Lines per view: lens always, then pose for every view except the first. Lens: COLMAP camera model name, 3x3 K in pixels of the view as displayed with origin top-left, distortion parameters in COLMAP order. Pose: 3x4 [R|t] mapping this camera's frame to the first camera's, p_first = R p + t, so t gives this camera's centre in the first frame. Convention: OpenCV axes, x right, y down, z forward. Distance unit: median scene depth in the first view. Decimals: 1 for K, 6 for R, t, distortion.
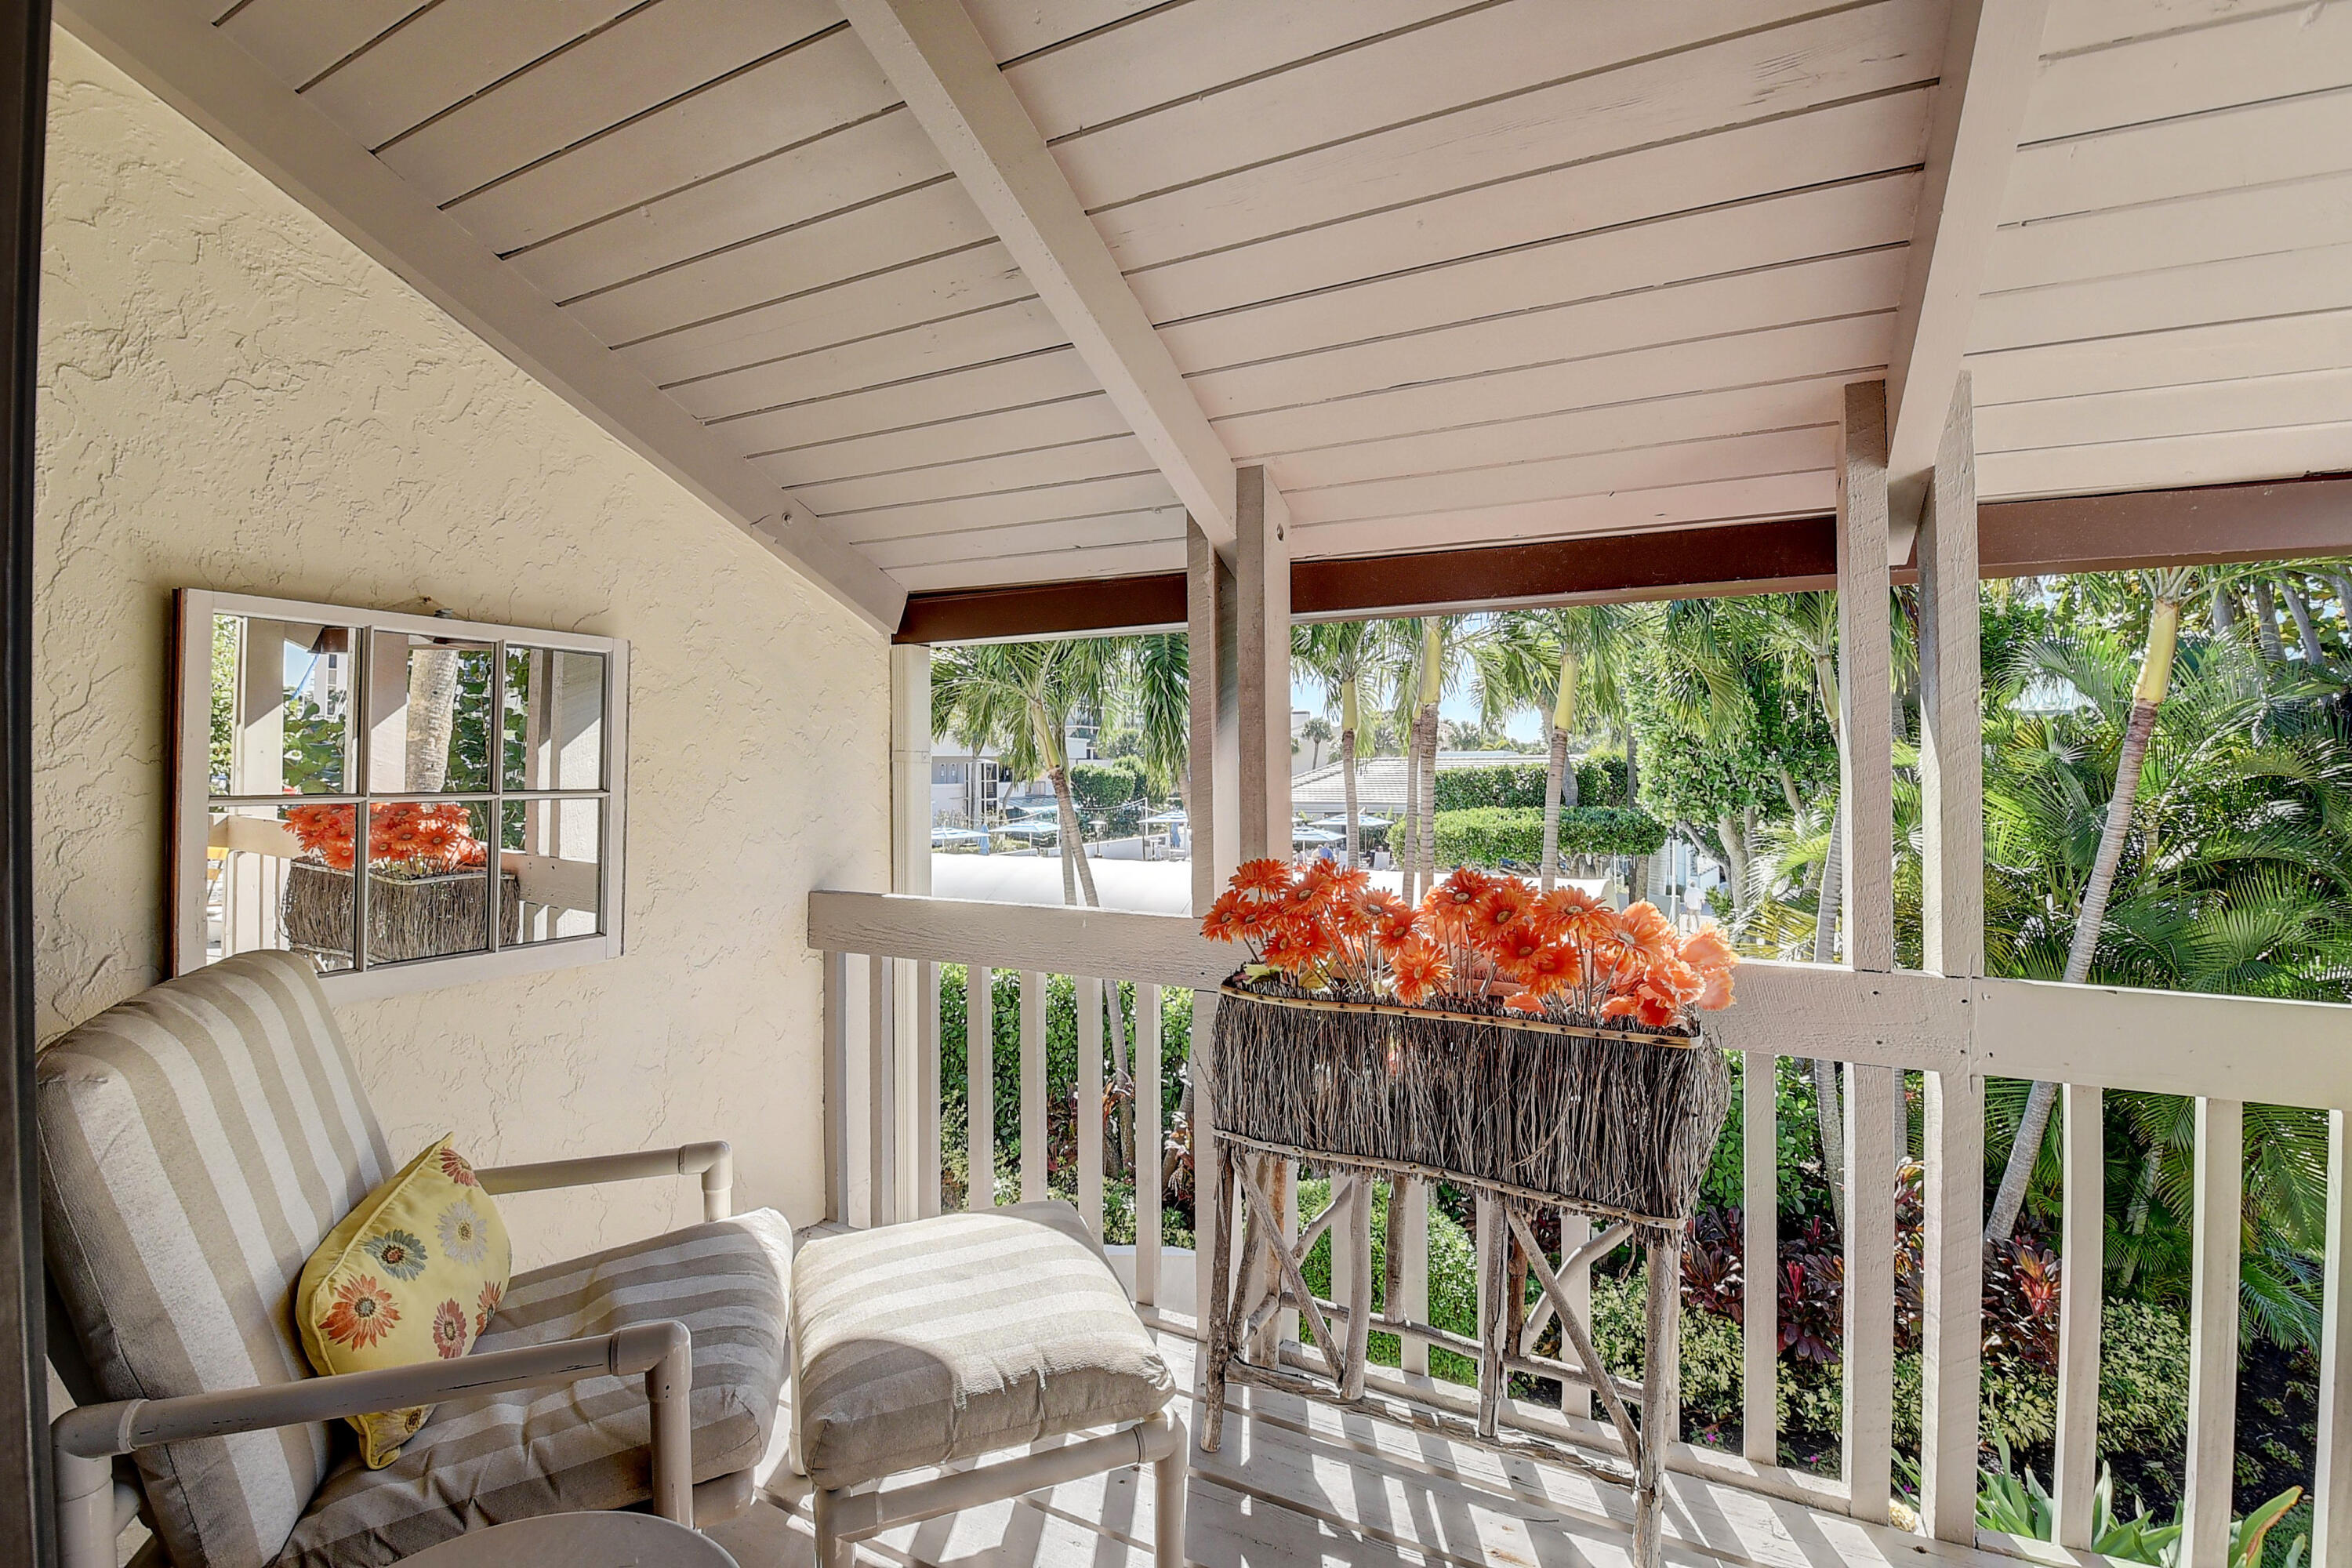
lens RADIAL K [[1033.7, 0, 1177.3], [0, 1033.7, 755.1], [0, 0, 1]] dist [0.003720, -0.017208]
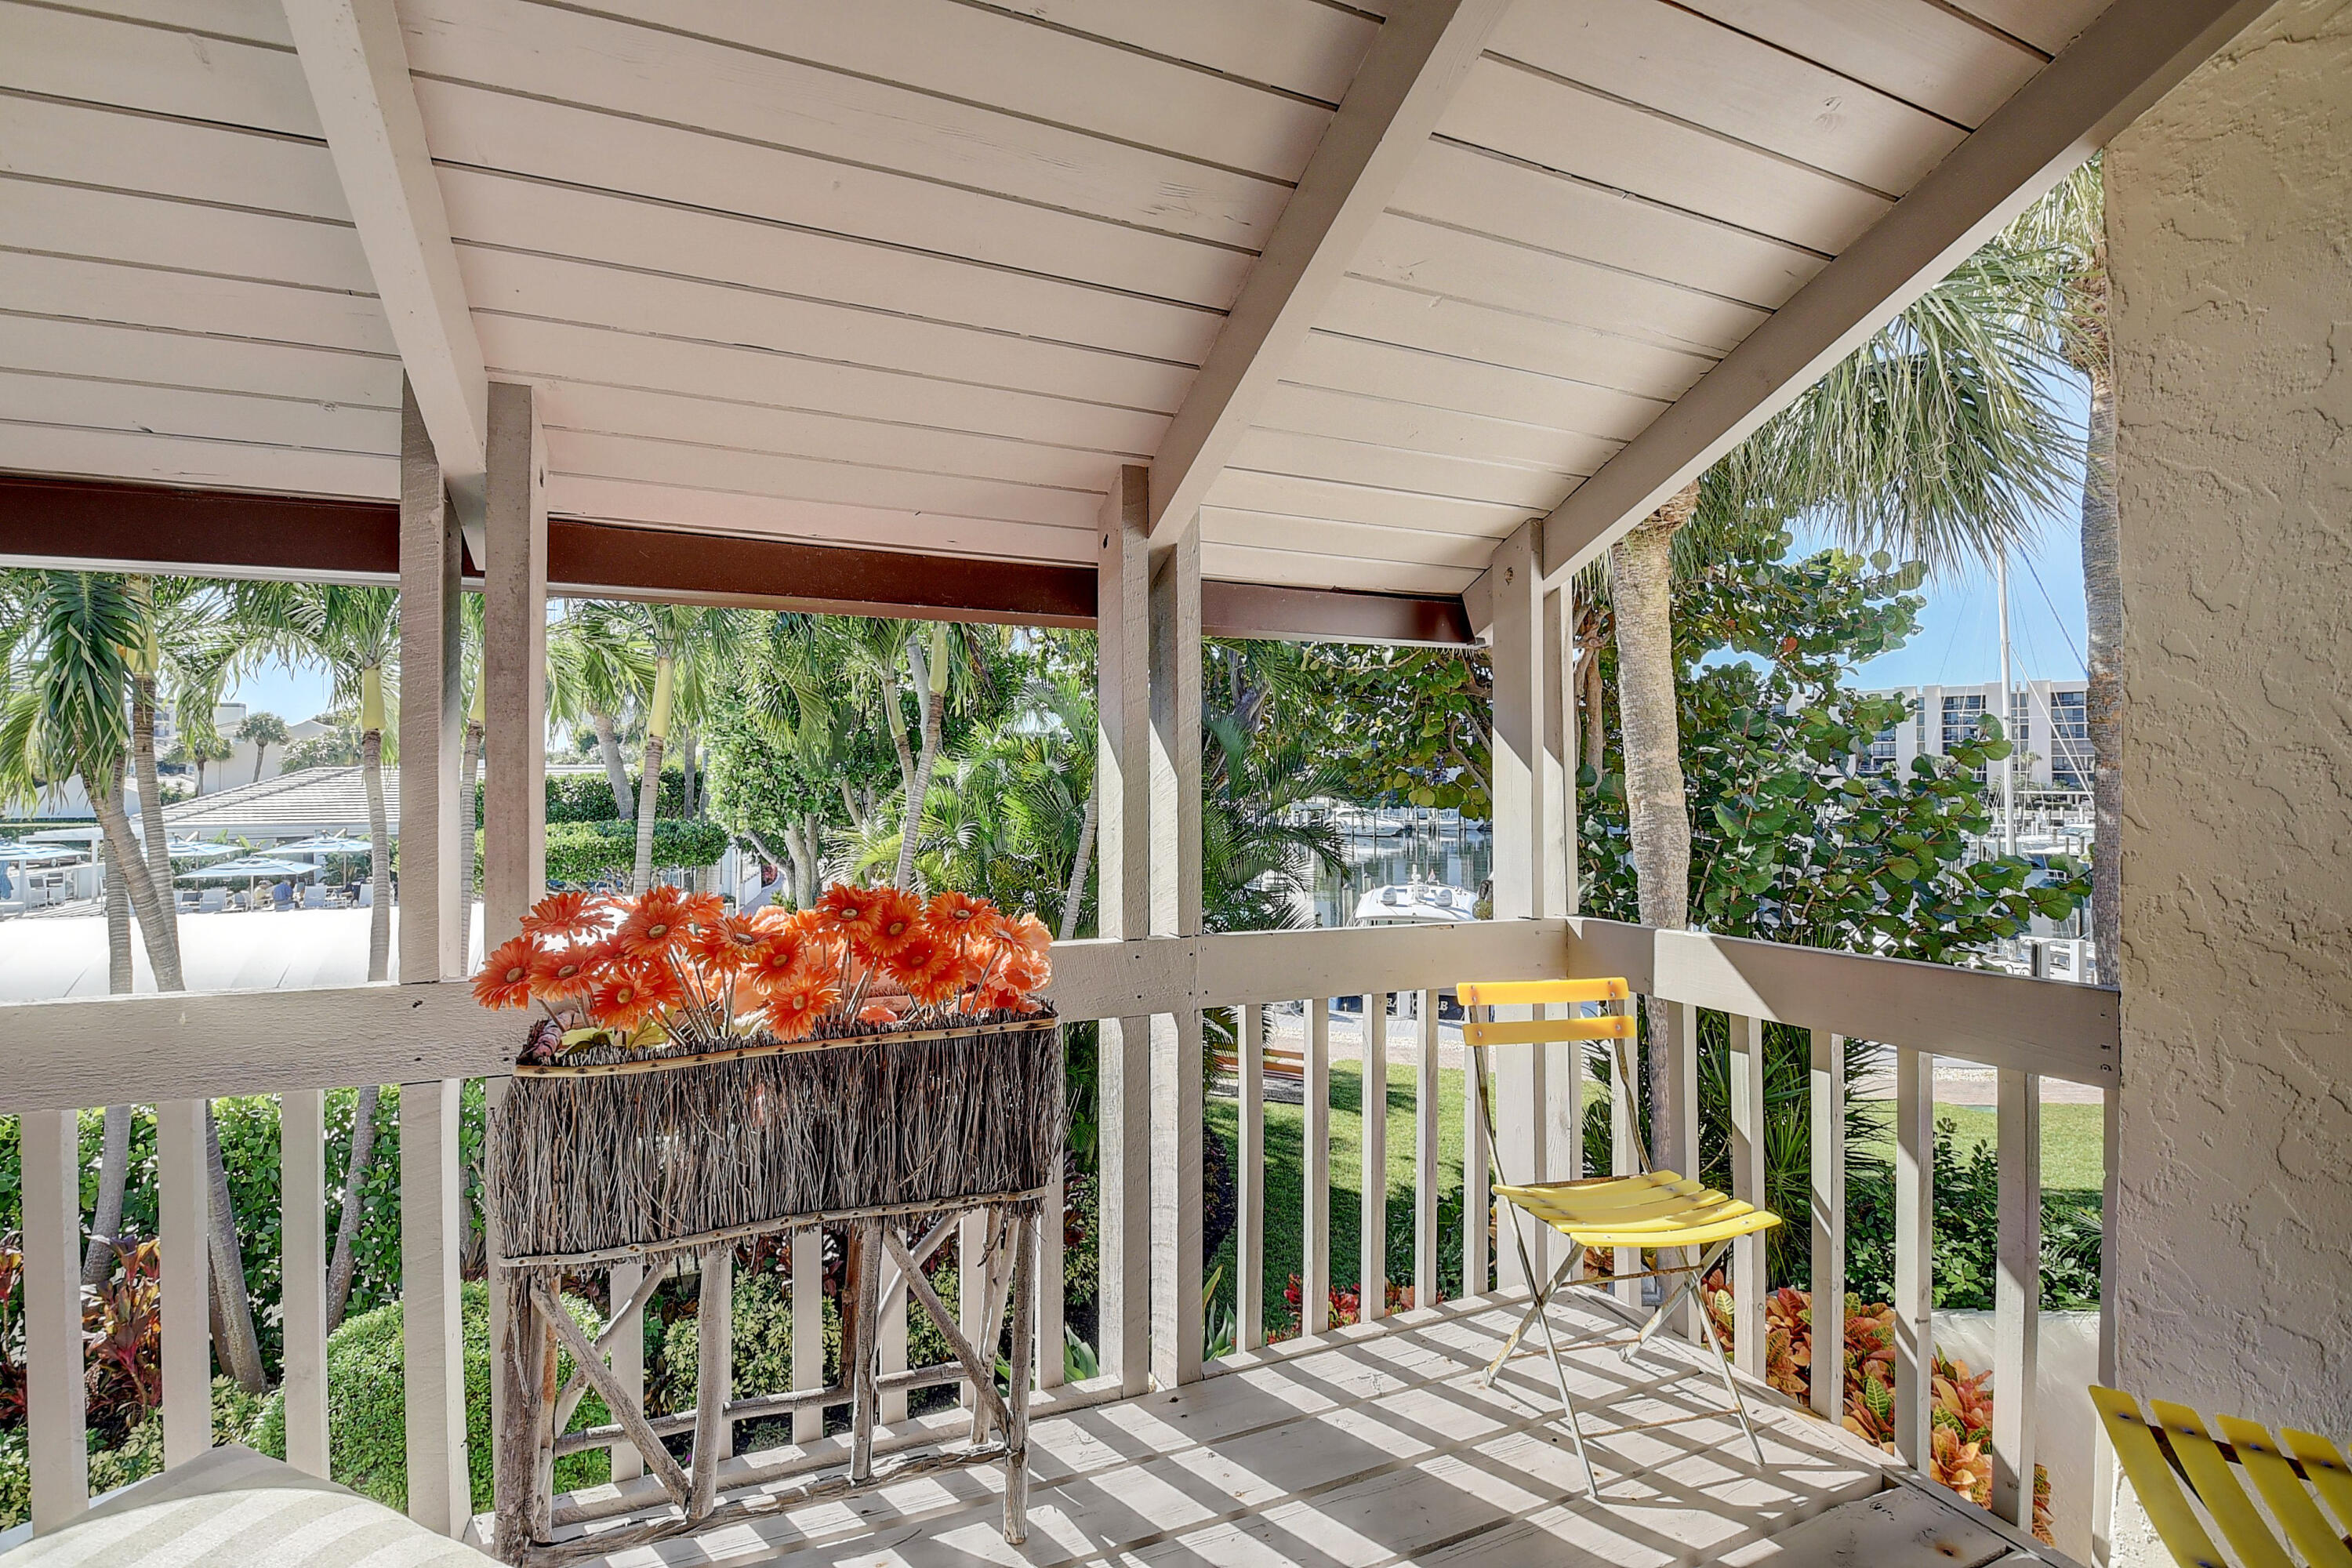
lens RADIAL K [[1033.7, 0, 1171.2], [0, 1033.7, 755.9], [0, 0, 1]] dist [0.003720, -0.017208]
pose [[0.647324, 0.015891, 0.762049, -0.177056], [-0.008625, 0.999871, -0.013523, 0.002956], [-0.762166, 0.002181, 0.647378, 0.118134]]
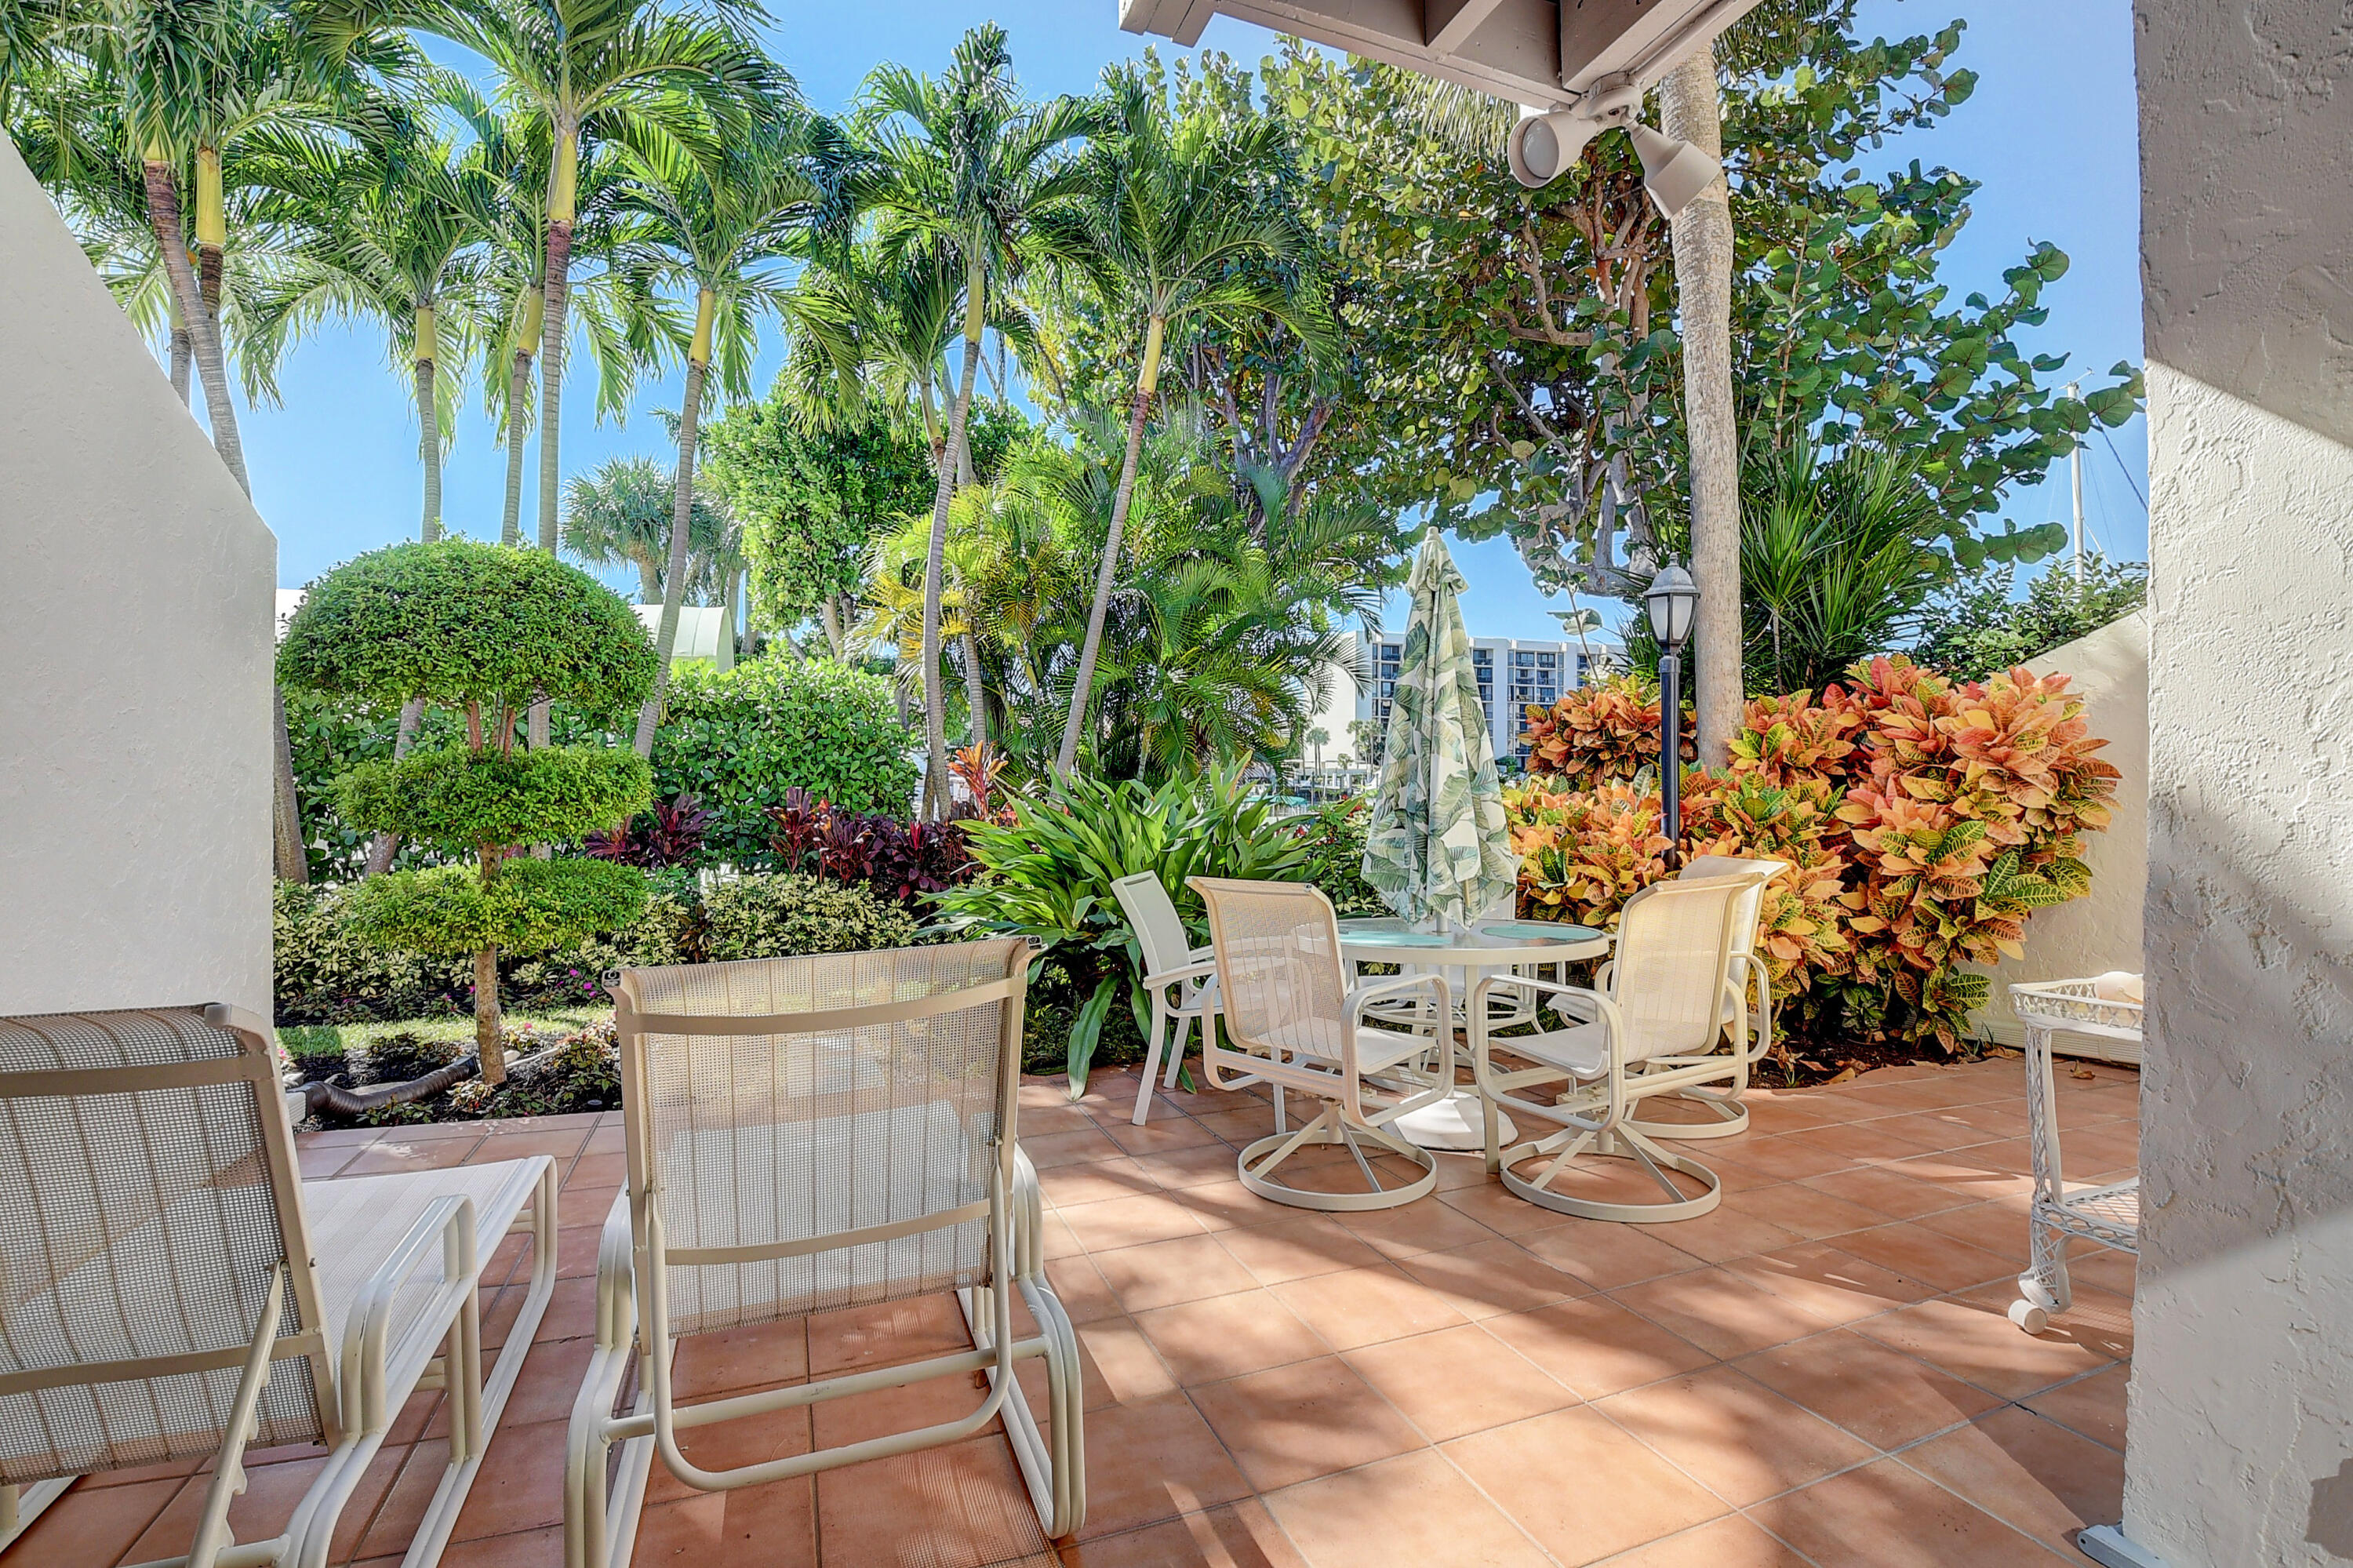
lens RADIAL K [[1034.2, 0, 1170.5], [0, 1034.2, 756.3], [0, 0, 1]] dist [0.003720, -0.017208]
pose [[0.677721, 0.005391, 0.735299, -0.128427], [-0.015677, 0.999852, 0.007119, 1.350945], [-0.735152, -0.016352, 0.677705, 0.094763]]
